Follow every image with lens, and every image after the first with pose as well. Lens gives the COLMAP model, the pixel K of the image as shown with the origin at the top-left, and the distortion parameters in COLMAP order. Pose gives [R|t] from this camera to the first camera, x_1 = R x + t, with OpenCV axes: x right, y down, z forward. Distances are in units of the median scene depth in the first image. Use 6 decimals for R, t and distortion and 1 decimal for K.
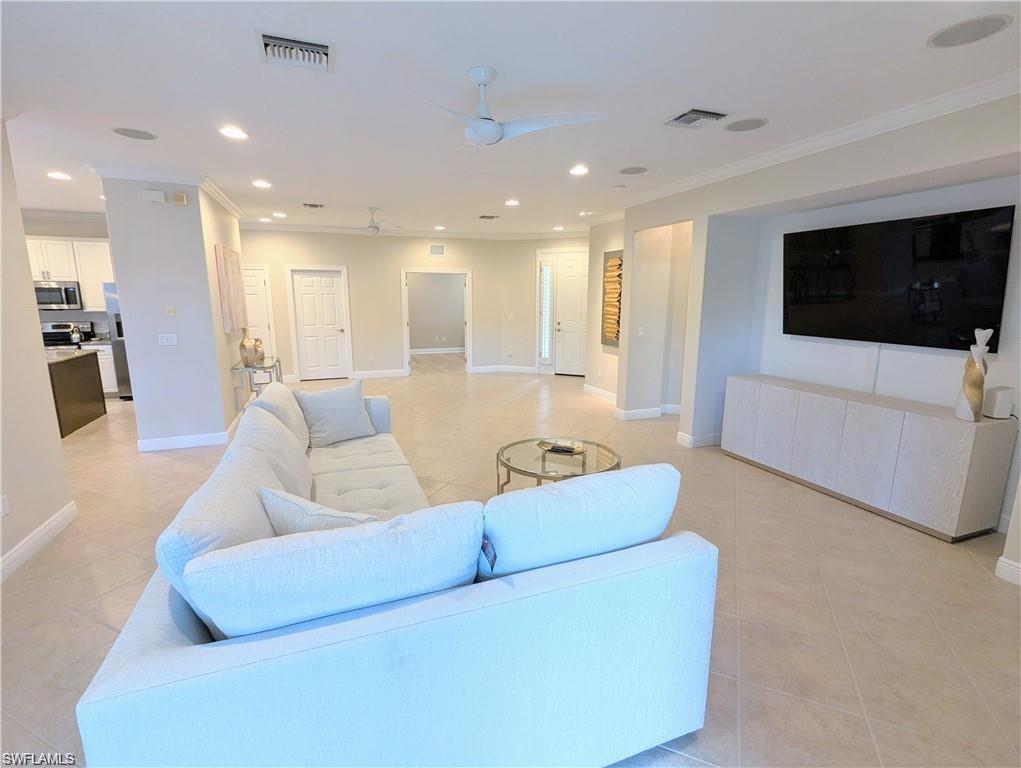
lens RADIAL K [[485.4, 0, 509.6], [0, 485.4, 386.6], [0, 0, 1]] dist [0.004557, -0.000395]
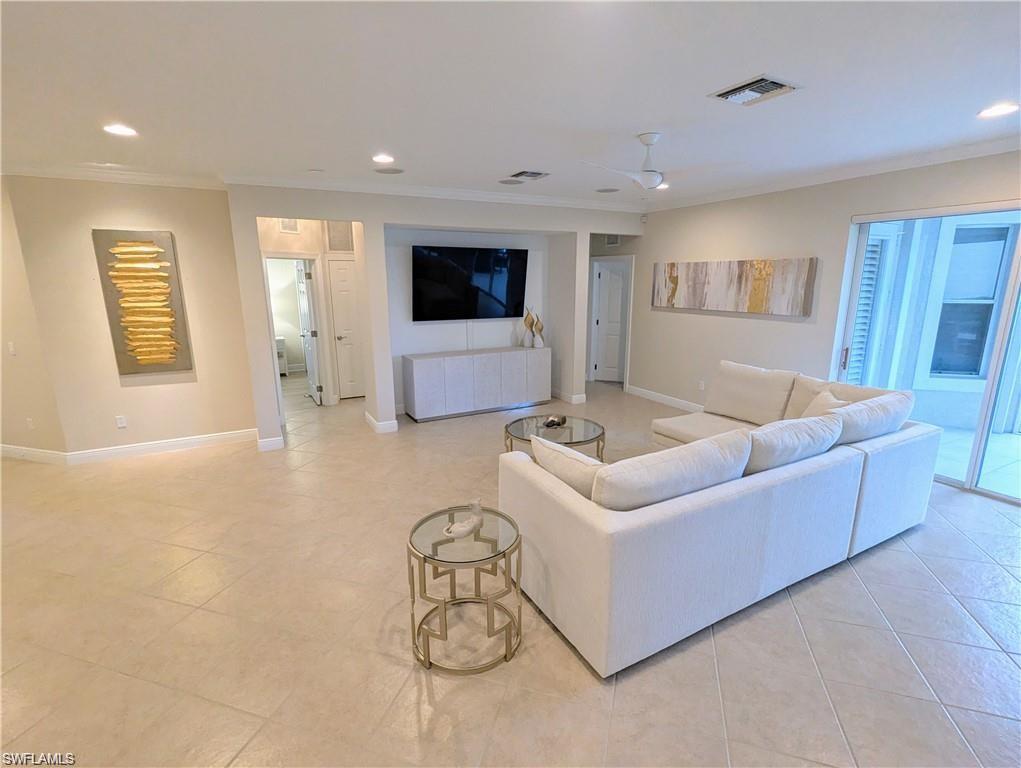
lens RADIAL K [[485.4, 0, 515.0], [0, 485.4, 388.4], [0, 0, 1]] dist [0.004557, -0.000395]
pose [[-0.126711, -0.223280, 0.966483, -0.504544], [0.187780, 0.951320, 0.244396, -0.132077], [-0.974004, 0.212454, -0.078616, 0.559587]]
